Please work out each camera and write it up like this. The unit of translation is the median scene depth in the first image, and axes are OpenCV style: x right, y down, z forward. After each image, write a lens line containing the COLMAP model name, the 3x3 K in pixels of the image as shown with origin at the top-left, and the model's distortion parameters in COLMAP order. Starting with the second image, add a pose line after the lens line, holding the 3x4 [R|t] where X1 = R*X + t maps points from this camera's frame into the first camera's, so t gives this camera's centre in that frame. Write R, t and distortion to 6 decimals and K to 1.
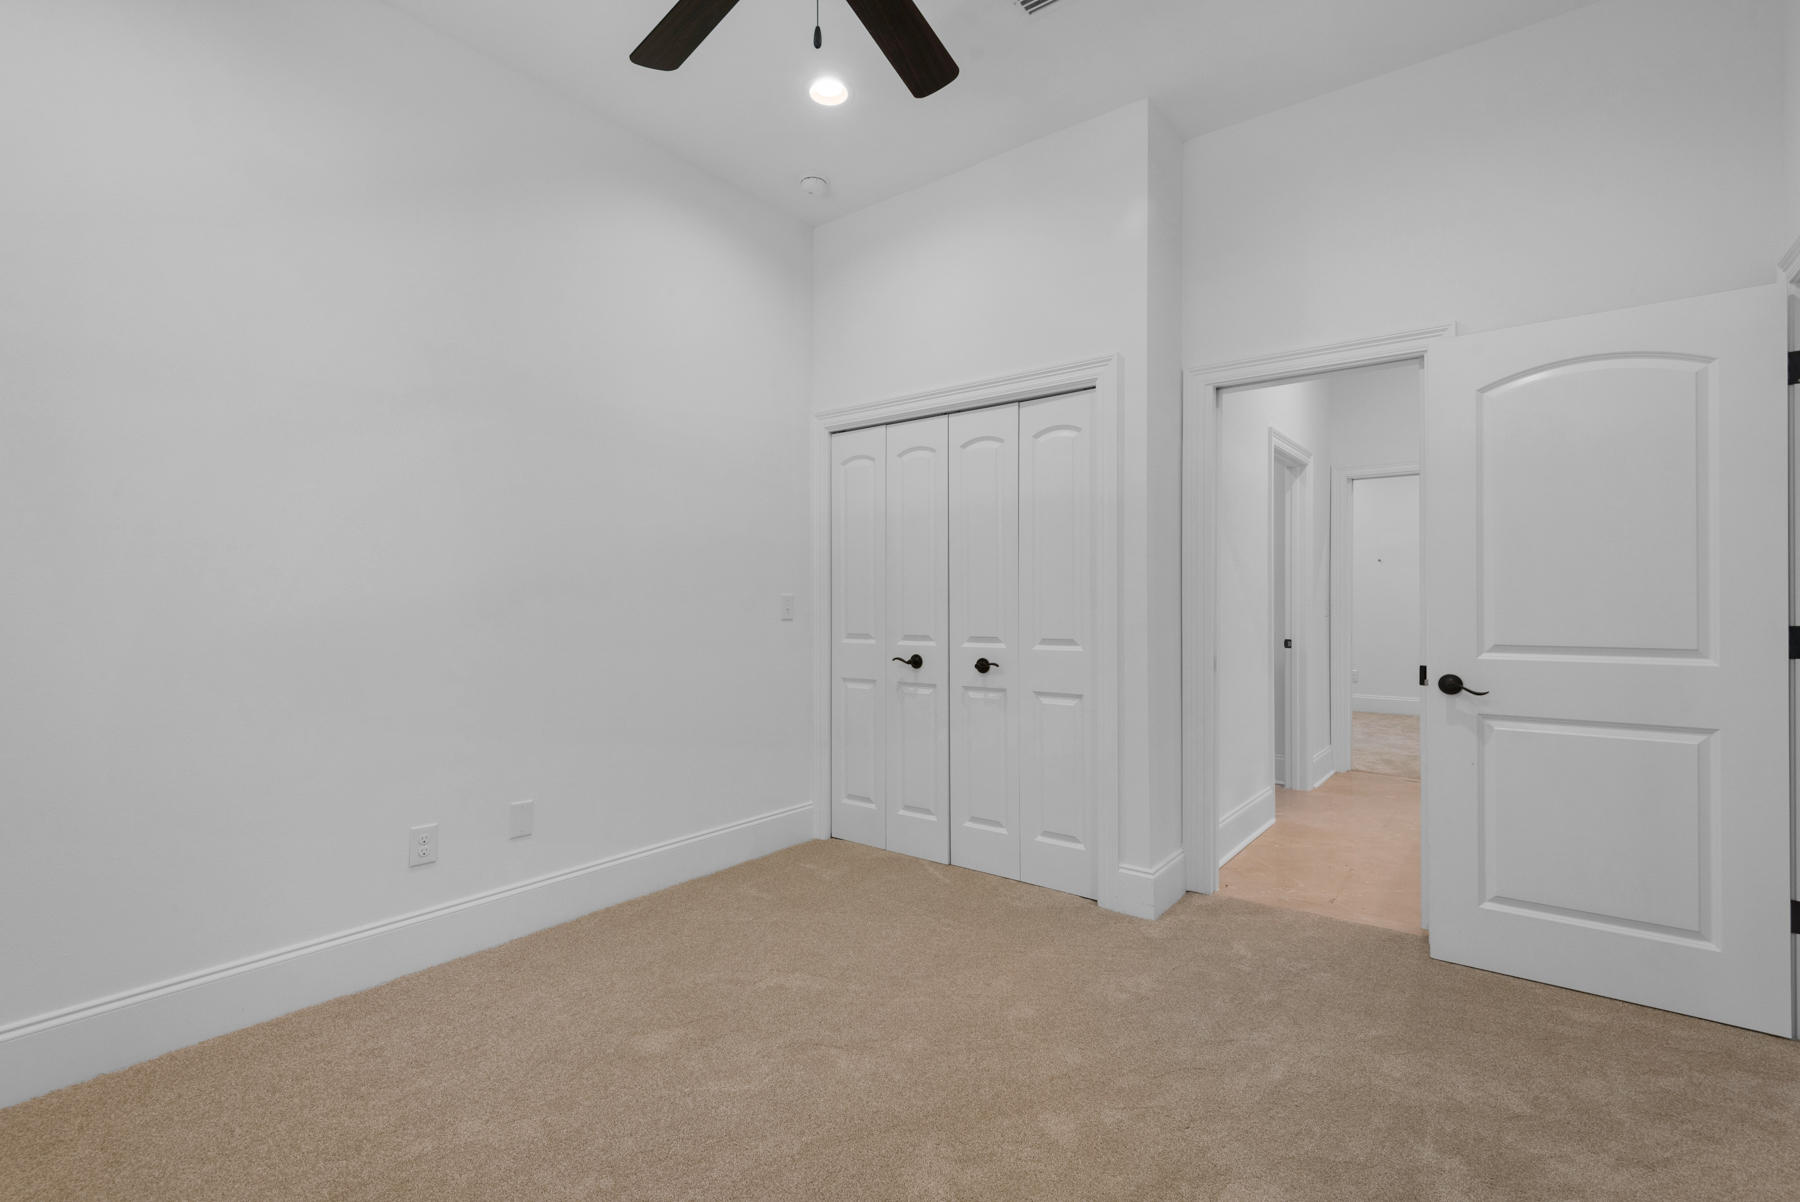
lens RADIAL K [[806.7, 0, 891.4], [0, 806.7, 595.2], [0, 0, 1]] dist [0.019140, -0.011442]
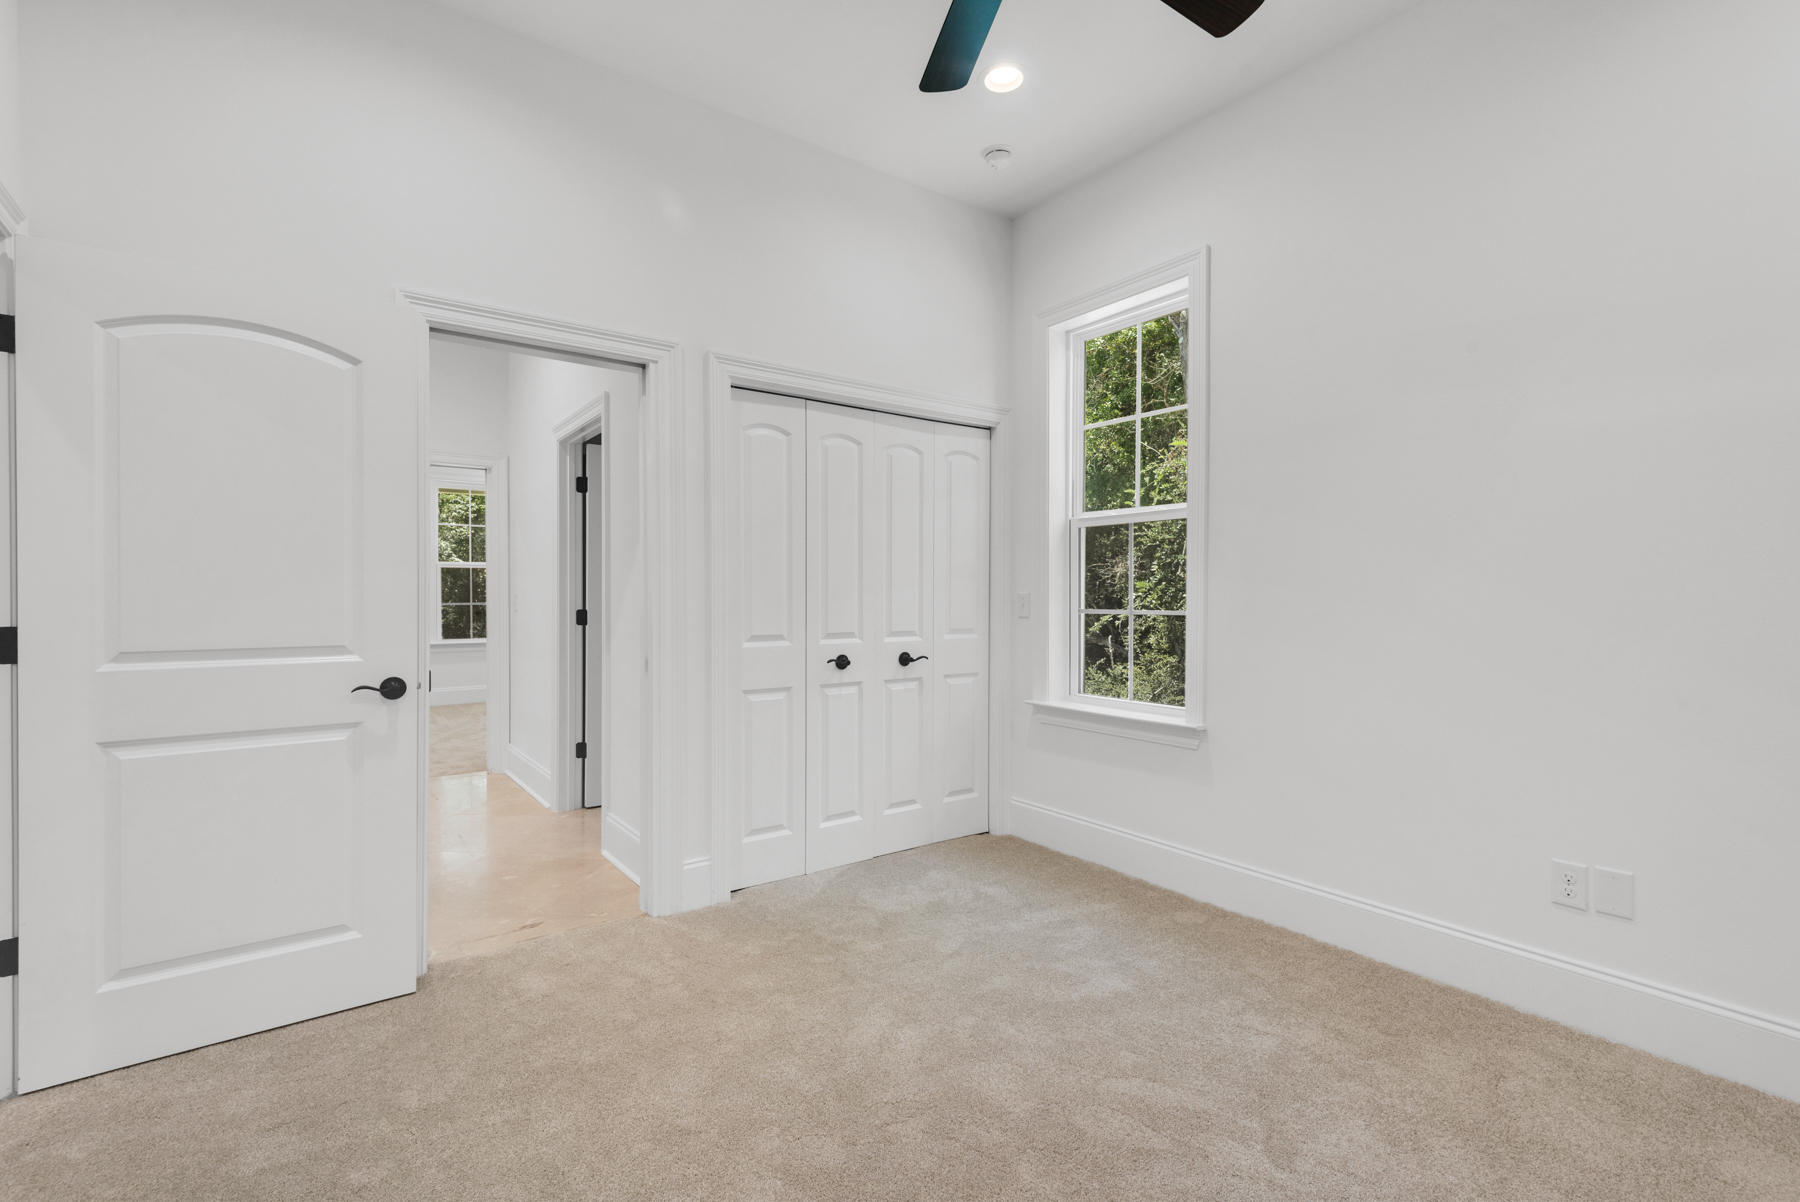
lens RADIAL K [[806.7, 0, 898.6], [0, 806.7, 604.2], [0, 0, 1]] dist [0.019140, -0.011442]
pose [[0.266304, 0.001159, 0.963888, -0.805314], [-0.007854, 0.999969, 0.000967, 0.013048], [-0.963857, -0.007828, 0.266305, 0.634066]]
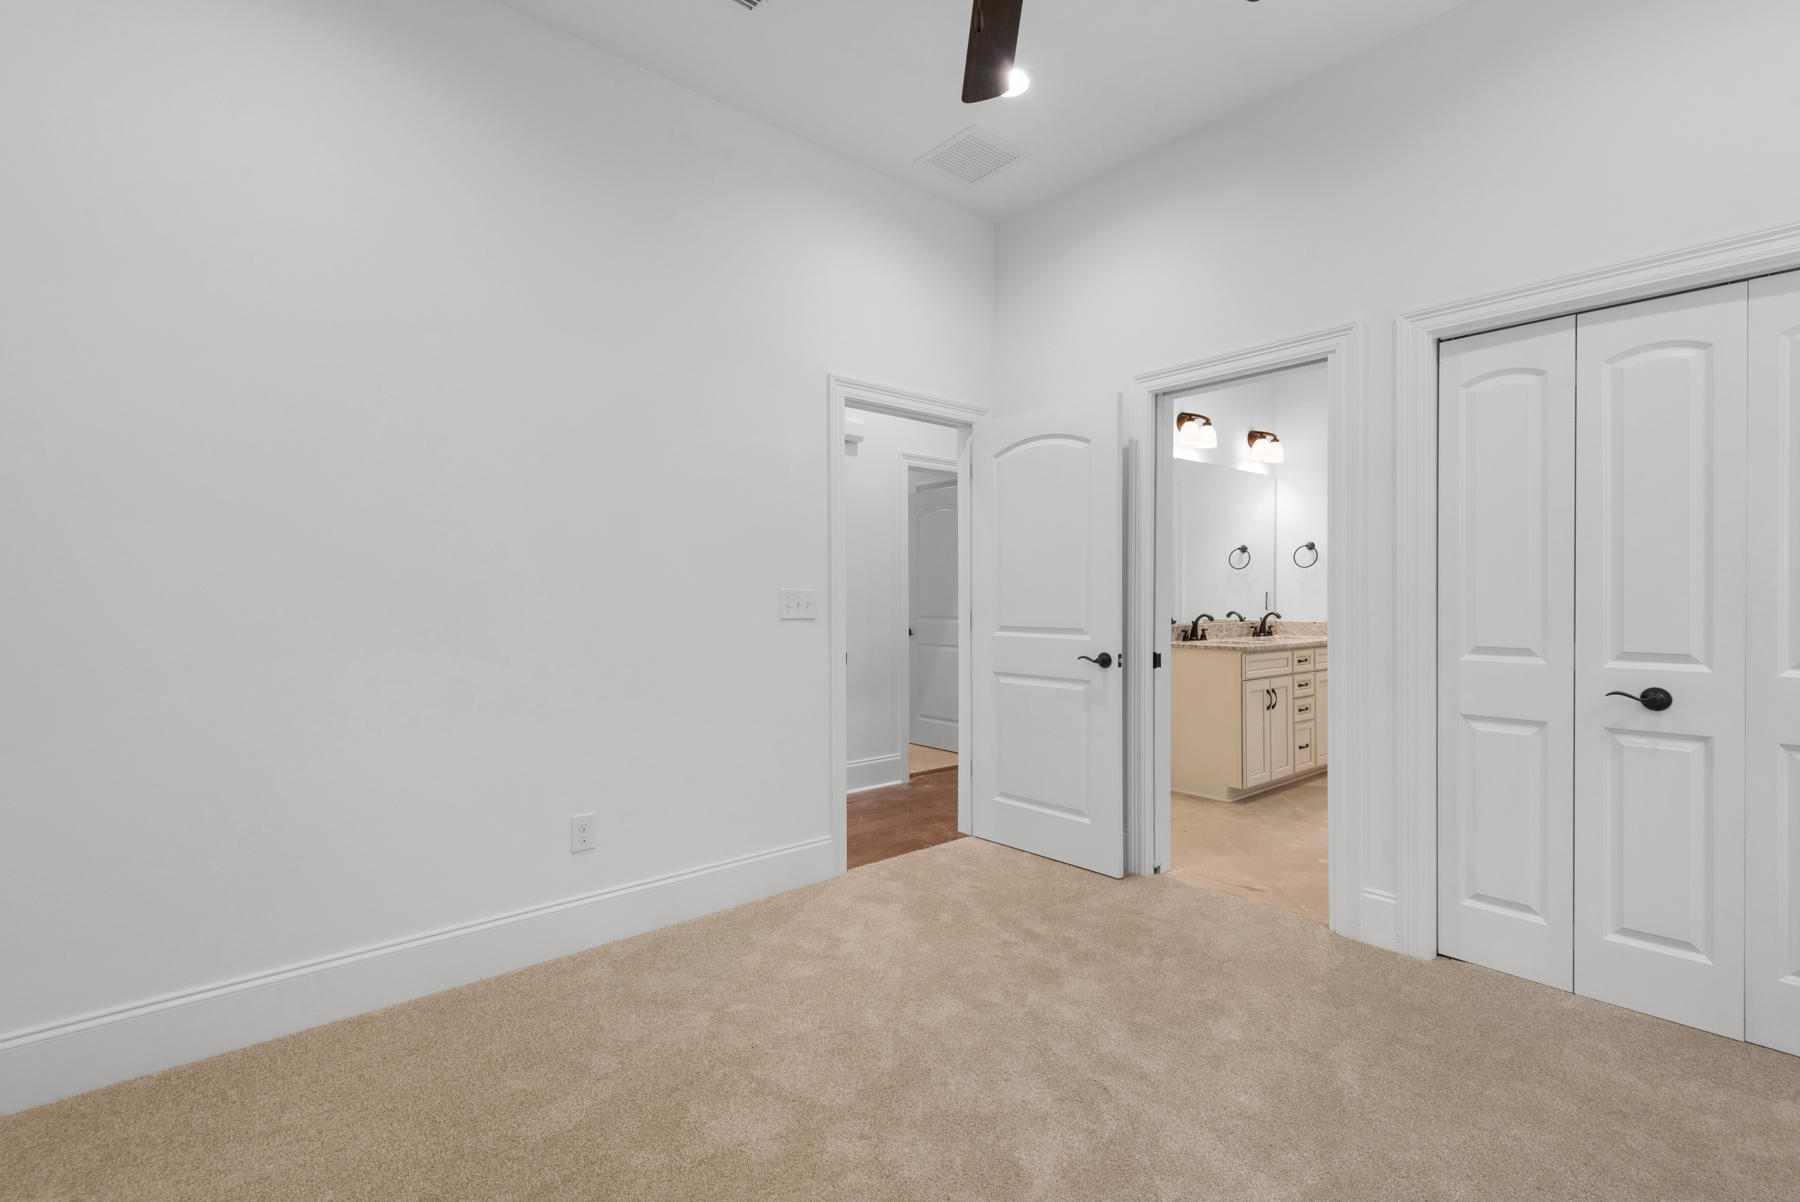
lens RADIAL K [[806.7, 0, 929.0], [0, 806.7, 602.9], [0, 0, 1]] dist [0.019140, -0.011442]
pose [[0.984909, 0.008959, -0.172838, -0.373566], [-0.005979, 0.999825, 0.017753, 0.003509], [0.172967, -0.016452, 0.984790, 0.282437]]
